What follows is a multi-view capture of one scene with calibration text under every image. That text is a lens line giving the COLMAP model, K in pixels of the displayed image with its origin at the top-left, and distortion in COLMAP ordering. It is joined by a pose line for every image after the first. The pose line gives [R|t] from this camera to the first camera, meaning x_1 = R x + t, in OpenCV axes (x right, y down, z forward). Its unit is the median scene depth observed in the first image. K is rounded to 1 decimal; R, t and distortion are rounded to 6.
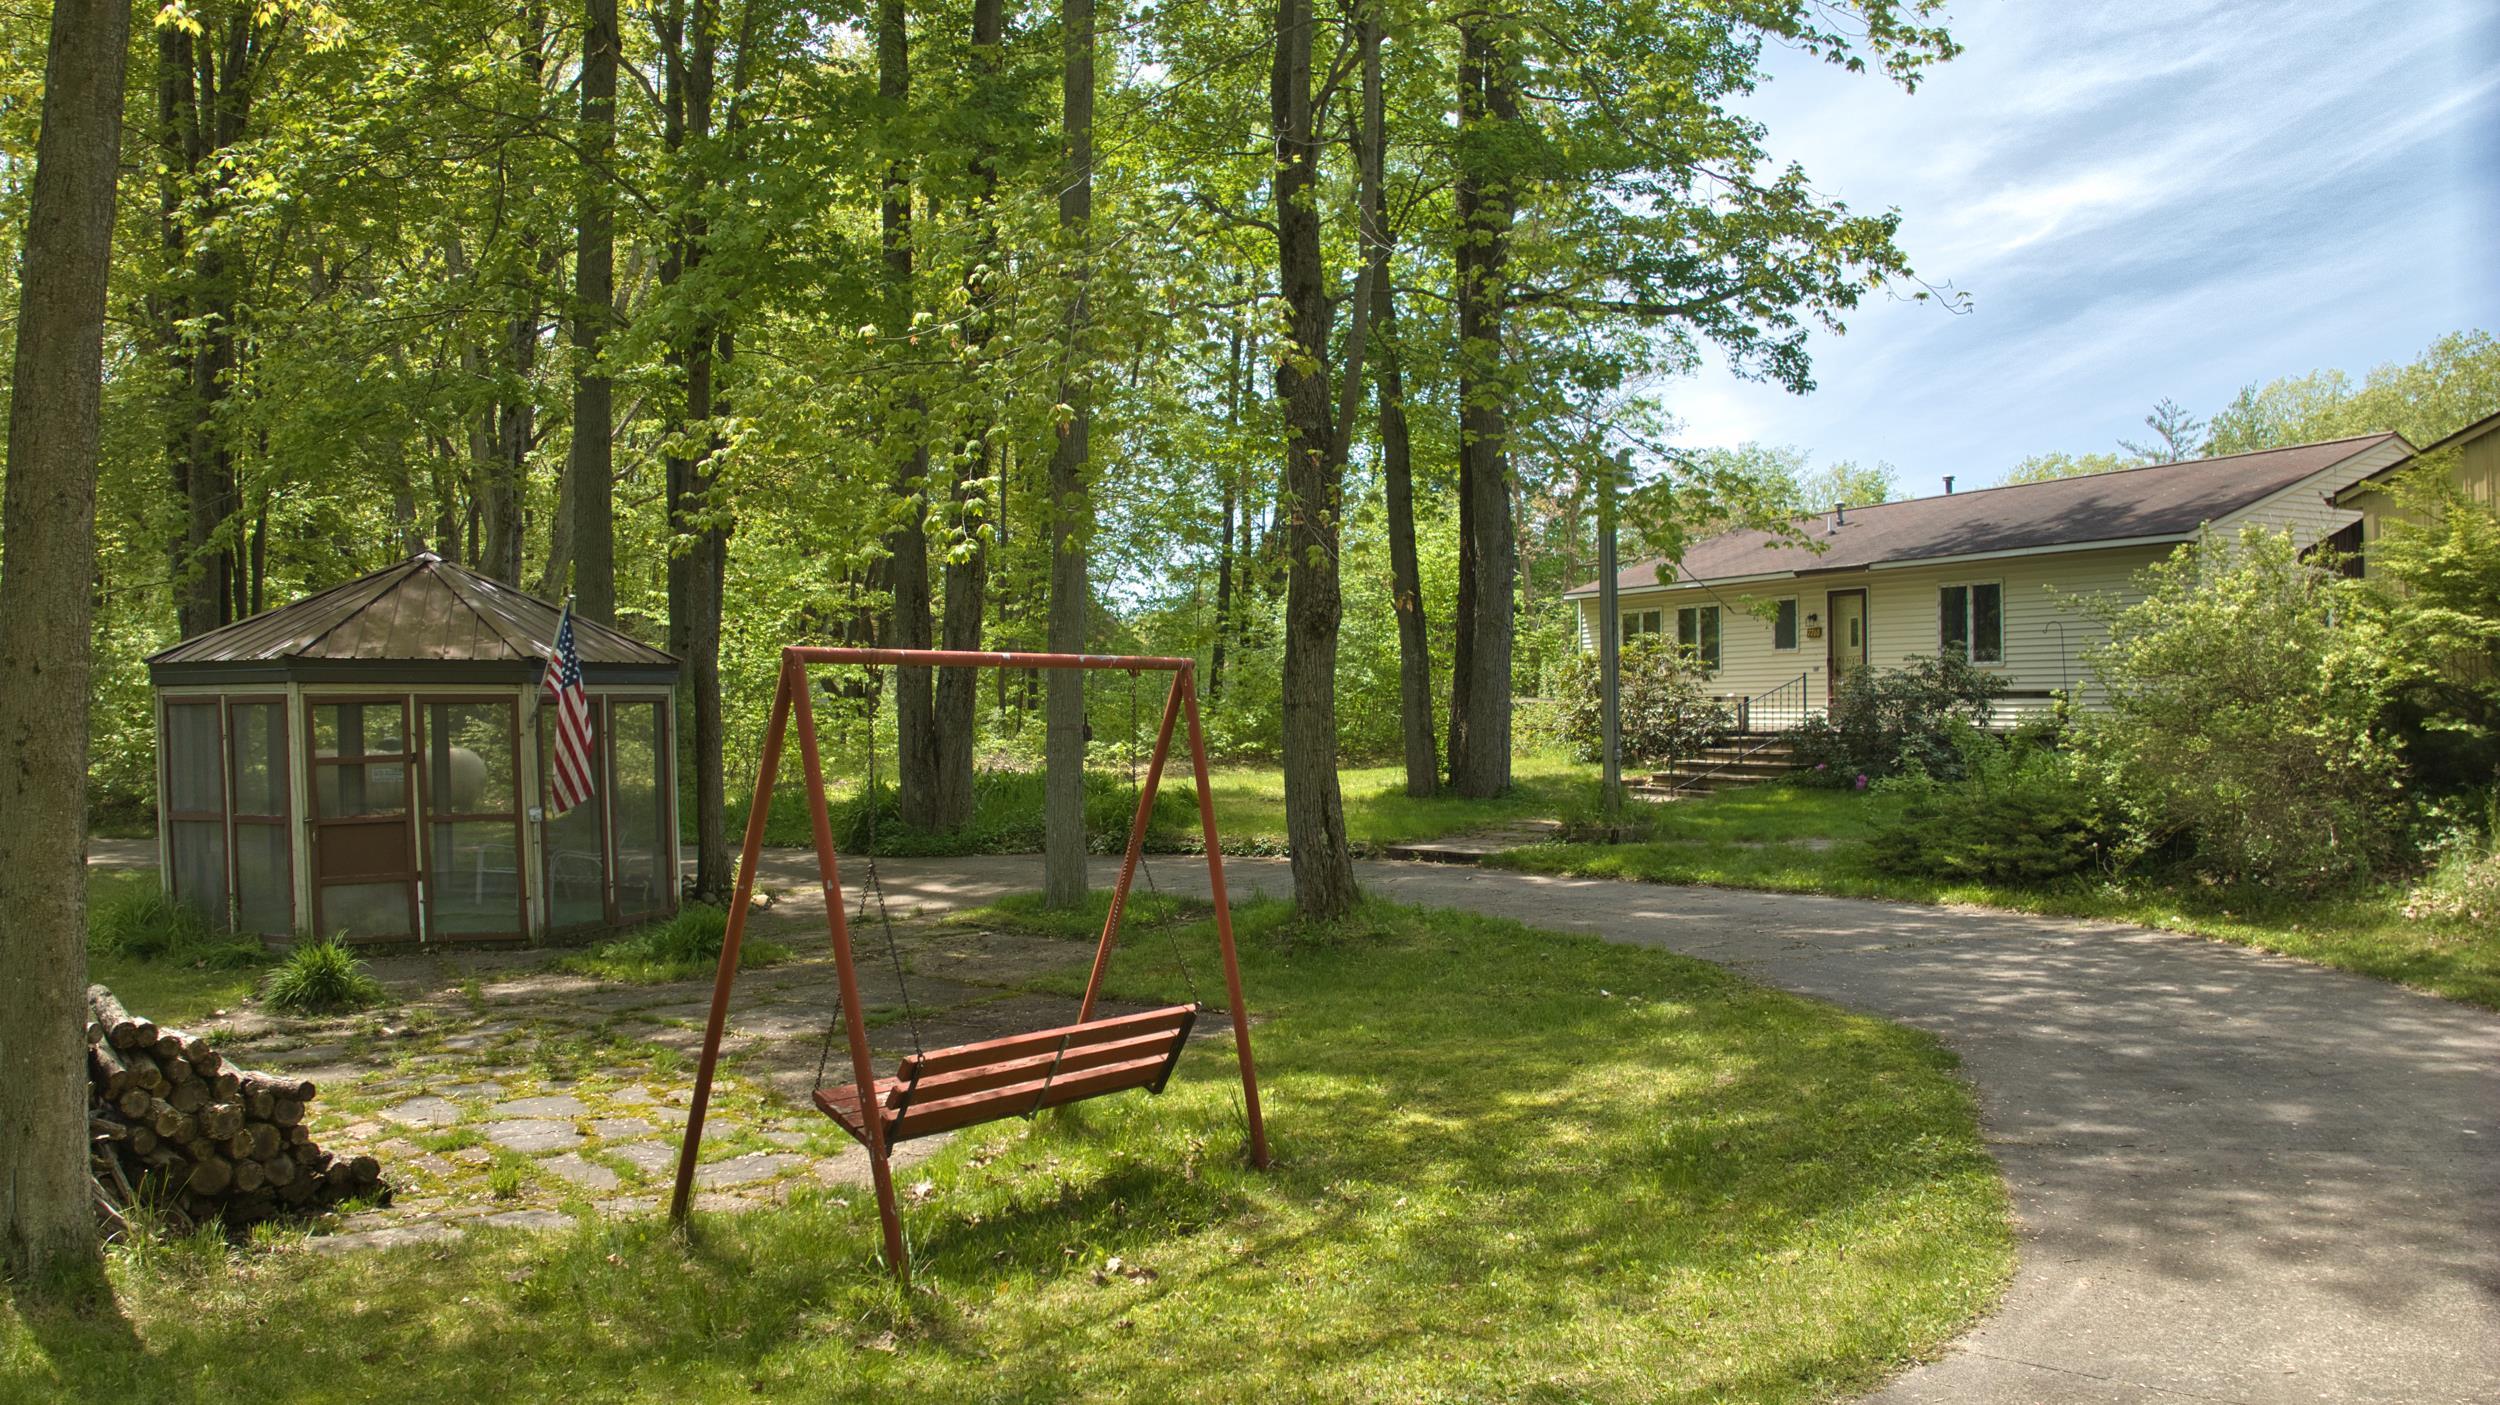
lens RADIAL K [[1821.9, 0, 1250.0], [0, 1821.9, 702.5], [0, 0, 1]] dist [-0.105769, -0.001265]
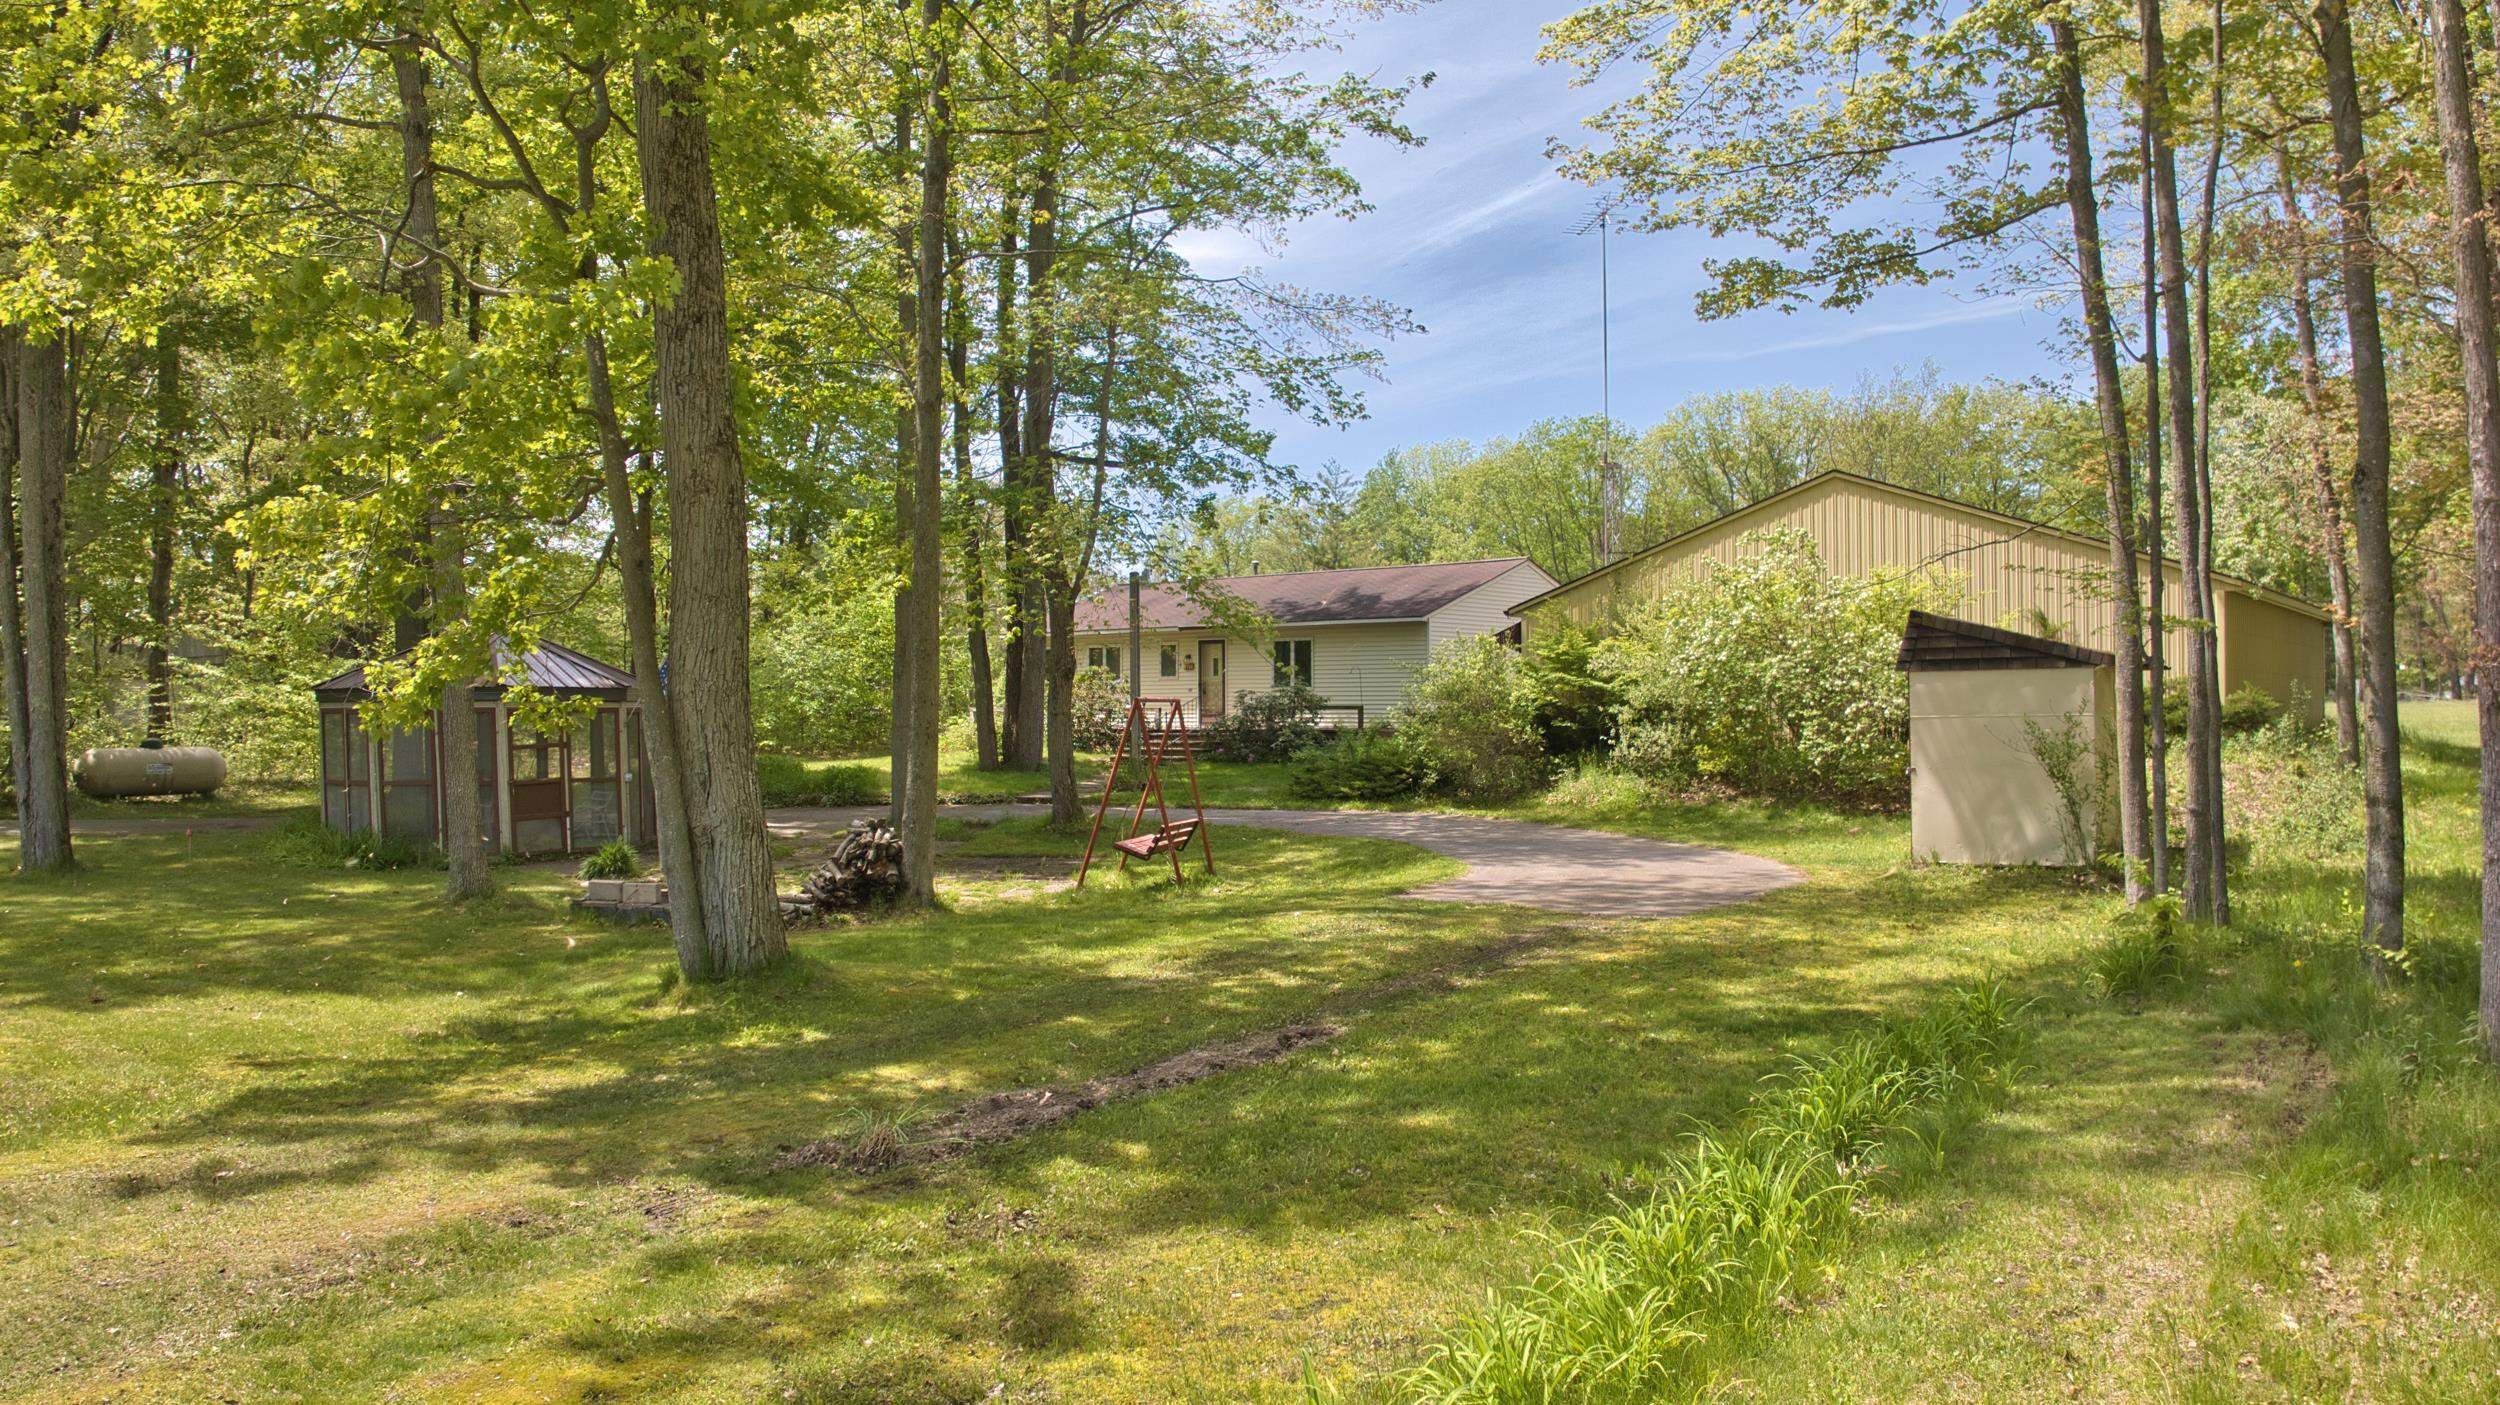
lens RADIAL K [[1758.7, 0, 1250.0], [0, 1758.7, 702.5], [0, 0, 1]] dist [-0.008121, -0.004736]
pose [[0.903052, 0.002272, 0.429526, -0.598702], [-0.001194, 0.999995, -0.002778, -0.006712], [-0.429530, 0.001996, 0.903050, -0.814339]]
